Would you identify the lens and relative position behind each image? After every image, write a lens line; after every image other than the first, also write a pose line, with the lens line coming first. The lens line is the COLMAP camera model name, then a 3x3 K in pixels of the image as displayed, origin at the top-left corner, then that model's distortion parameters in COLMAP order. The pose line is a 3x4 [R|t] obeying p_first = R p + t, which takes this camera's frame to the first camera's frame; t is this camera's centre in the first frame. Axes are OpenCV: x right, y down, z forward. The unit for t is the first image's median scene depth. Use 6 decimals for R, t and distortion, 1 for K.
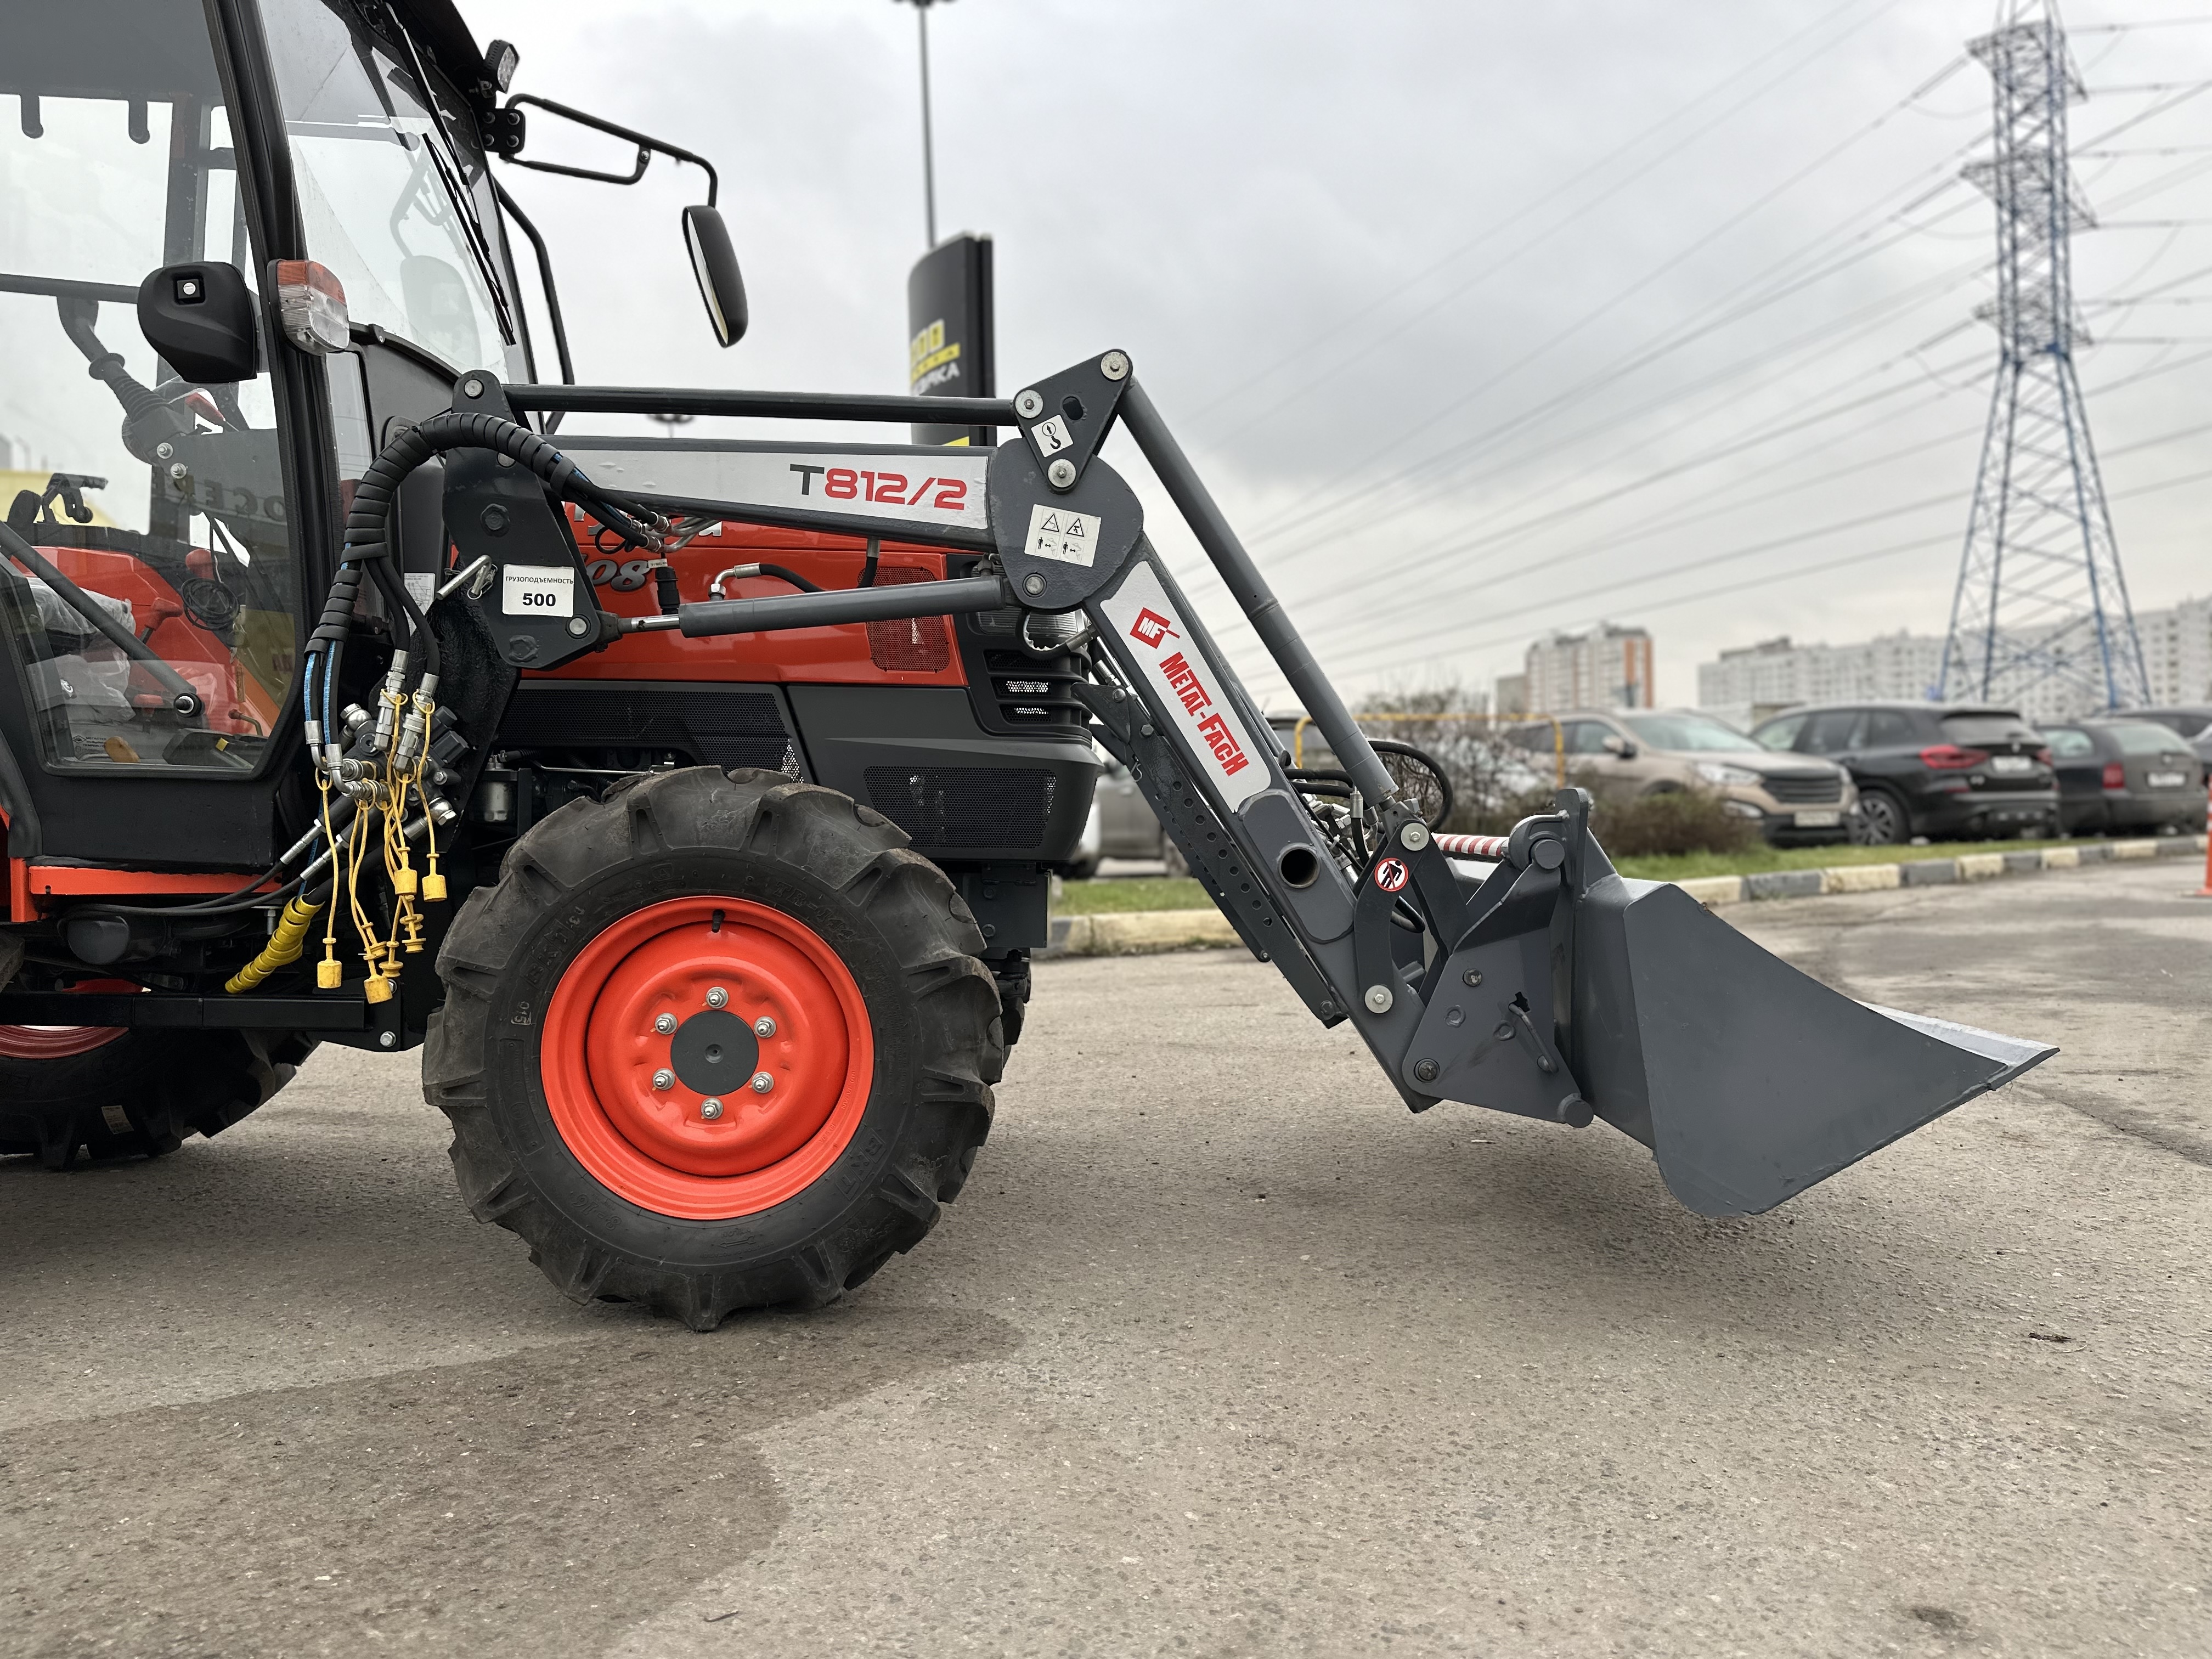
lens RADIAL K [[1534.1, 0, 1113.2], [0, 1534.1, 840.6], [0, 0, 1]] dist [0.094105, -0.132470]
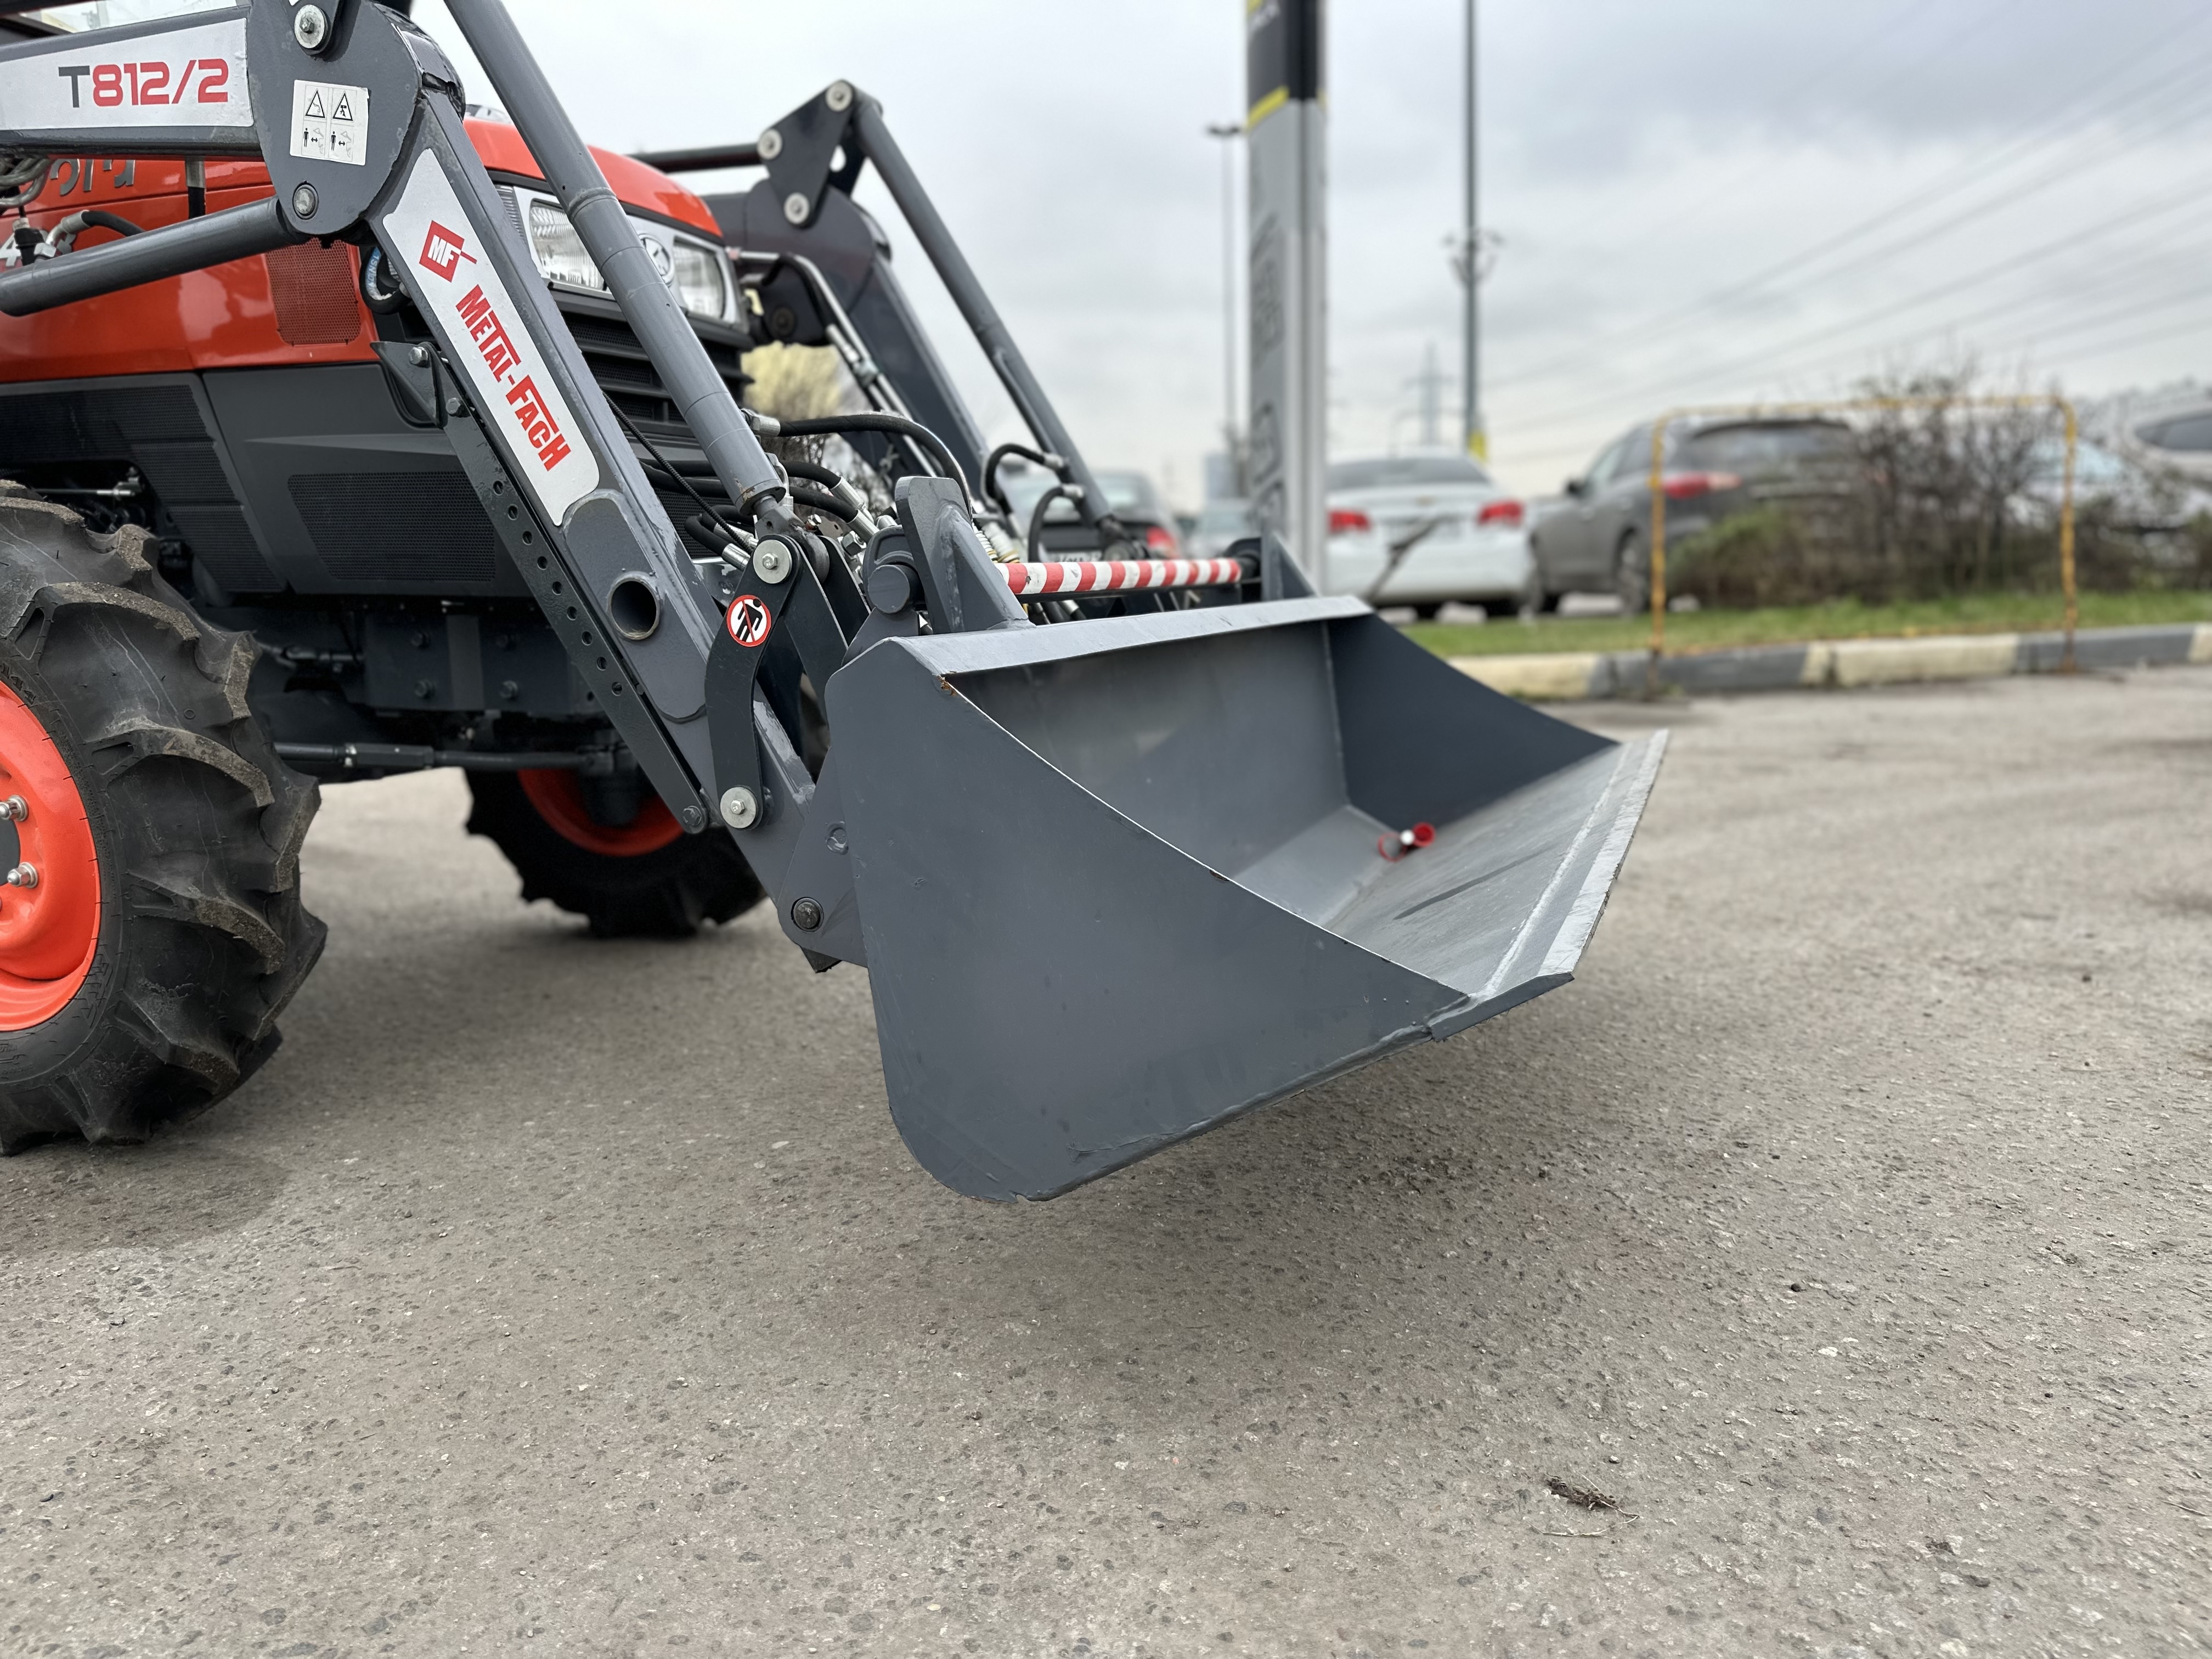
lens RADIAL K [[1573.4, 0, 1089.4], [0, 1573.4, 842.4], [0, 0, 1]] dist [0.024719, -0.033407]
pose [[0.927989, 0.054507, -0.368600, 0.576074], [0.010214, 0.985150, 0.171393, 0.002833], [0.372468, -0.162816, 0.913651, 0.432768]]
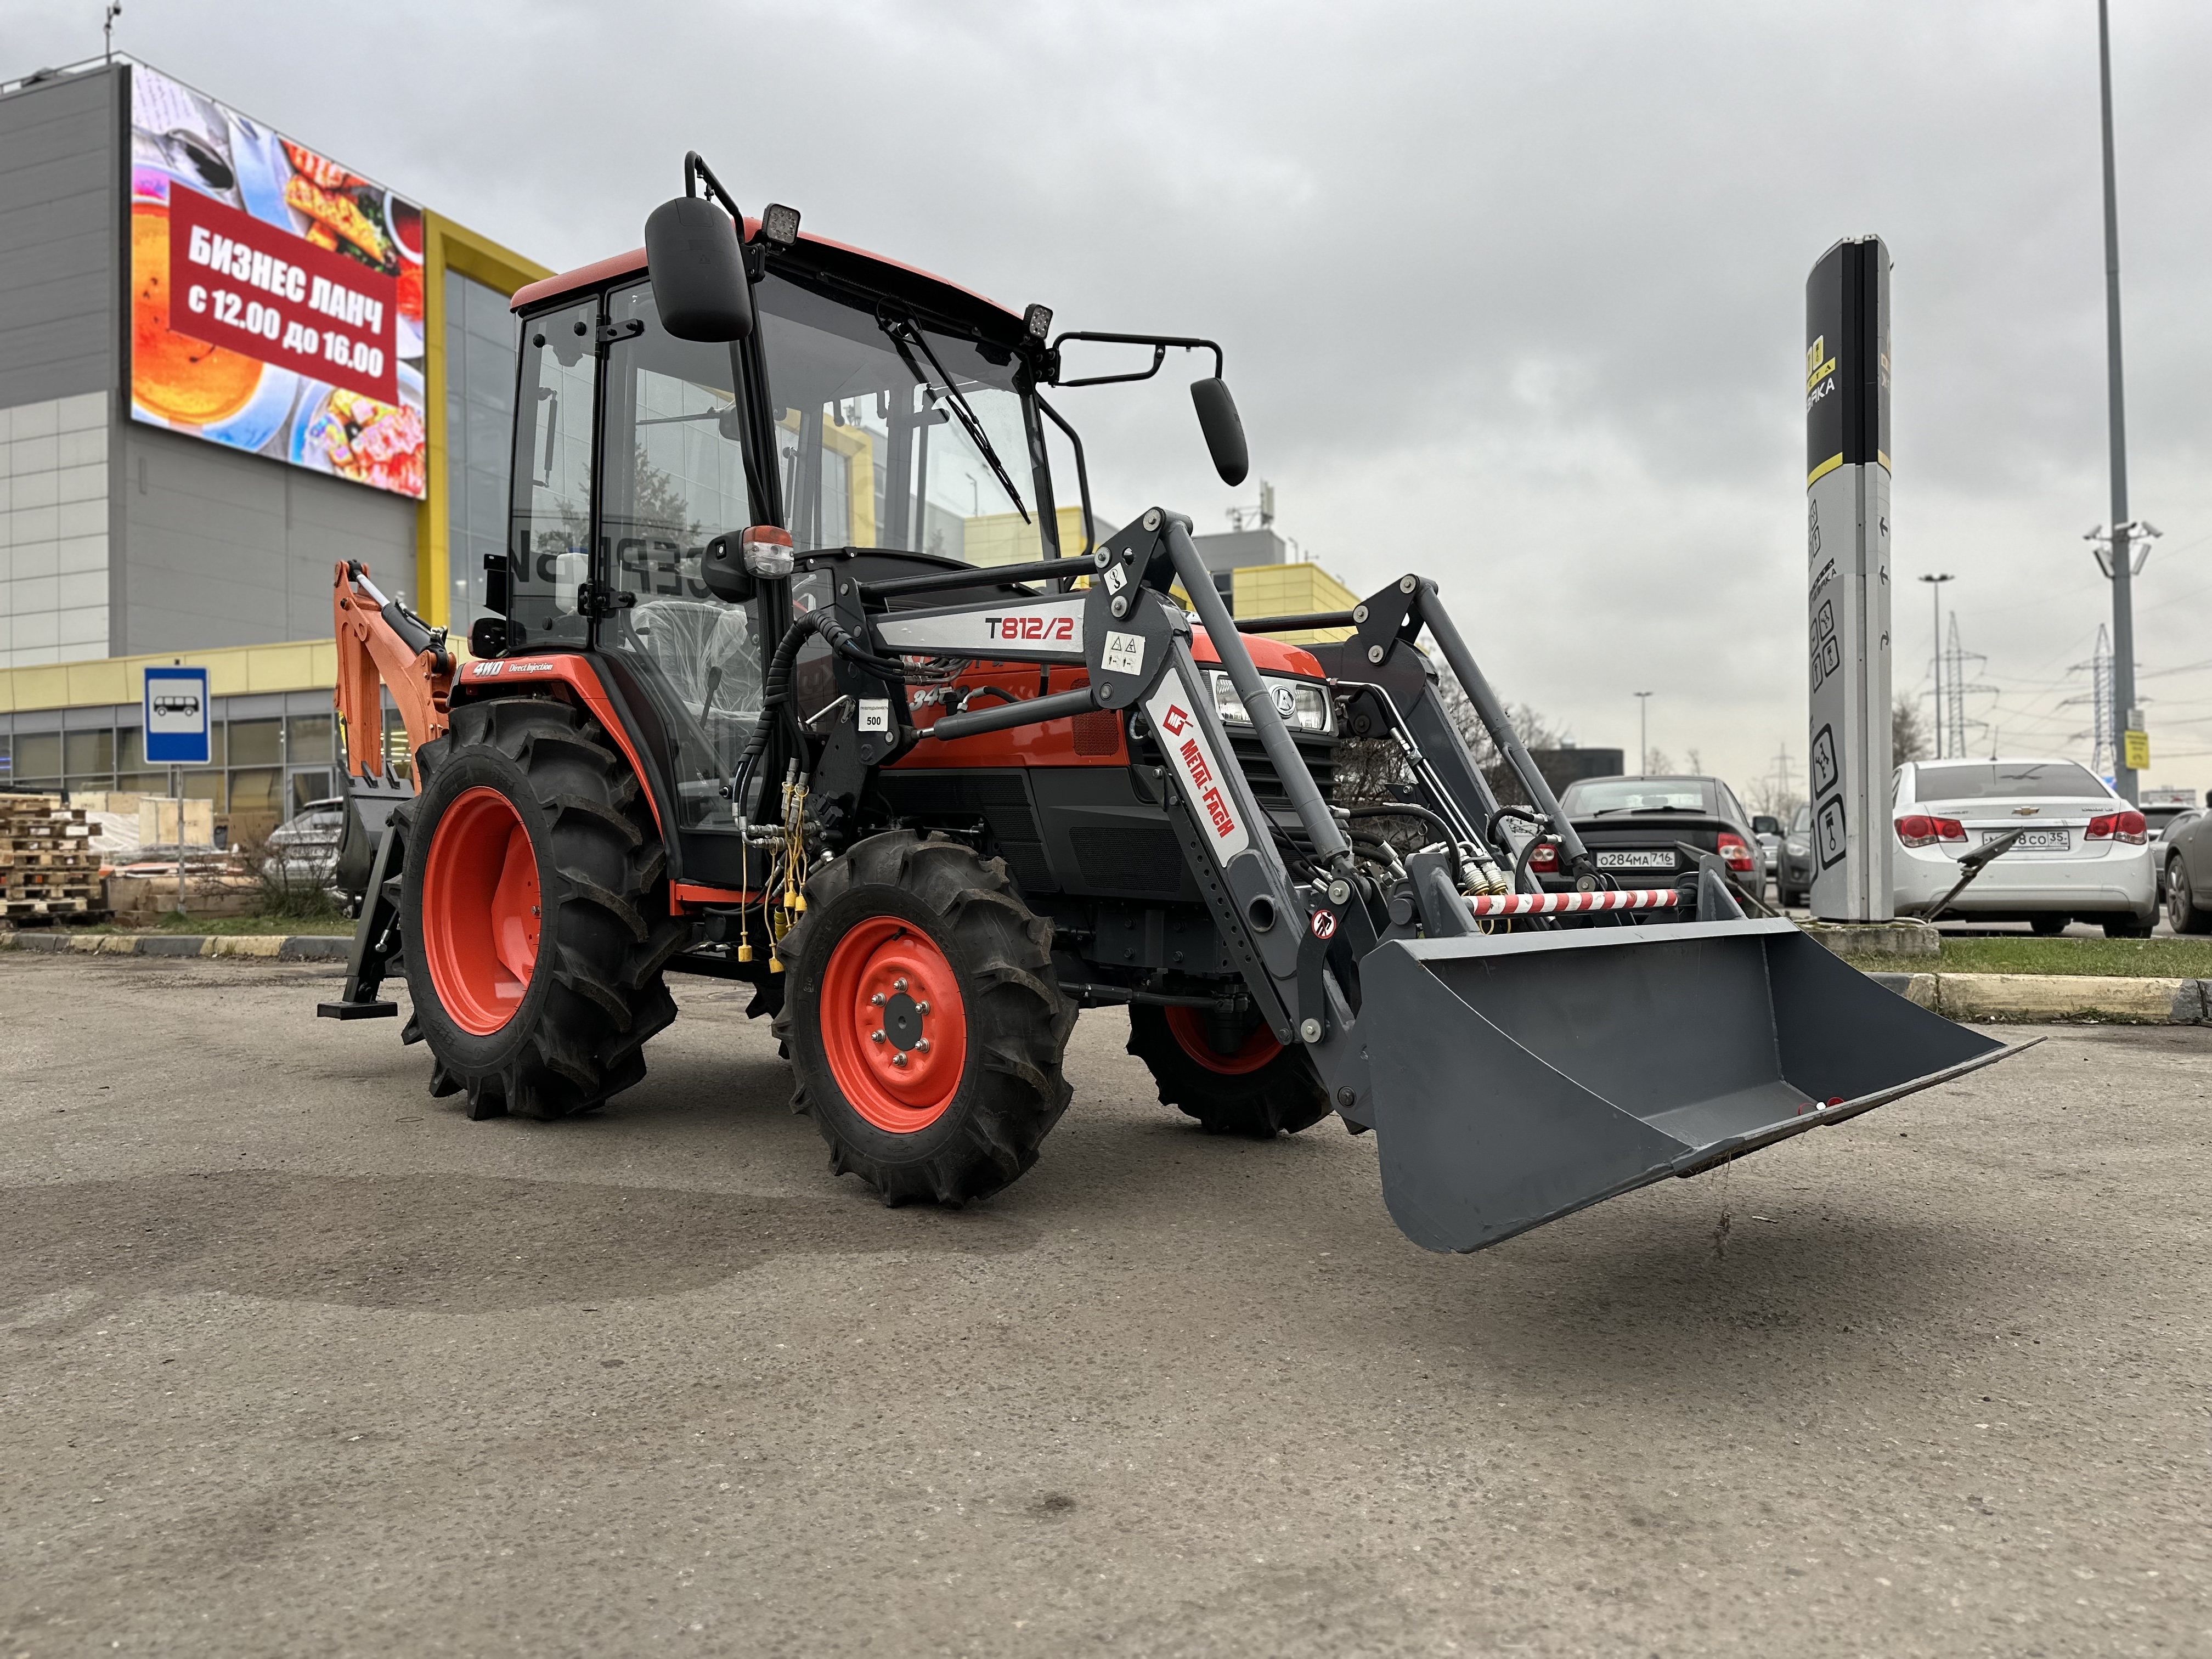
lens RADIAL K [[1537.3, 0, 1103.1], [0, 1537.3, 817.6], [0, 0, 1]] dist [0.062941, -0.074968]
pose [[0.738190, -0.000230, -0.674593, 0.853716], [-0.018488, 0.999617, -0.020571, -0.031541], [0.674339, 0.027657, 0.737904, 0.027176]]
